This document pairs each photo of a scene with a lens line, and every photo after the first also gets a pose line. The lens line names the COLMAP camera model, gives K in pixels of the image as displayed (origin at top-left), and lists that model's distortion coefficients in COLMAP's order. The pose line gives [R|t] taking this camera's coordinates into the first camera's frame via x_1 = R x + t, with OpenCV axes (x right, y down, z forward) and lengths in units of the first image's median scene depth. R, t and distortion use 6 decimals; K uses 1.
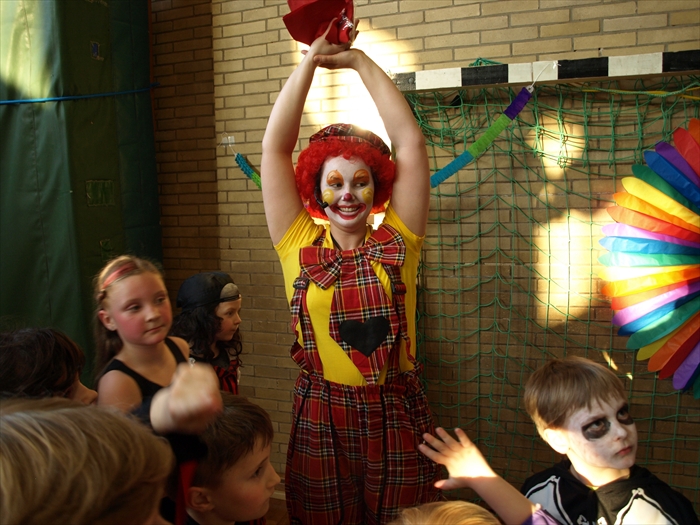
lens RADIAL K [[553.8, 0, 330.7], [0, 553.8, 261.1], [0, 0, 1]] dist [-0.100893, 0.066018]
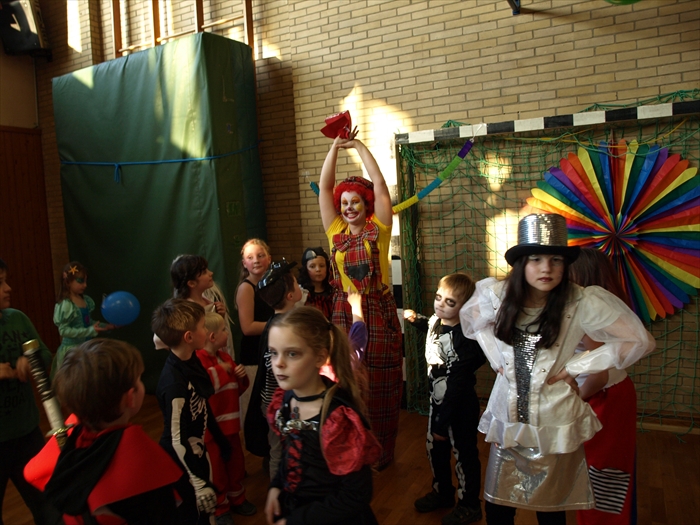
lens RADIAL K [[553.8, 0, 330.7], [0, 553.8, 261.1], [0, 0, 1]] dist [-0.100893, 0.066018]
pose [[0.984932, -0.021310, -0.171624, 0.198352], [0.020235, 0.999763, -0.008011, 0.066868], [0.171754, 0.004417, 0.985130, -0.734934]]
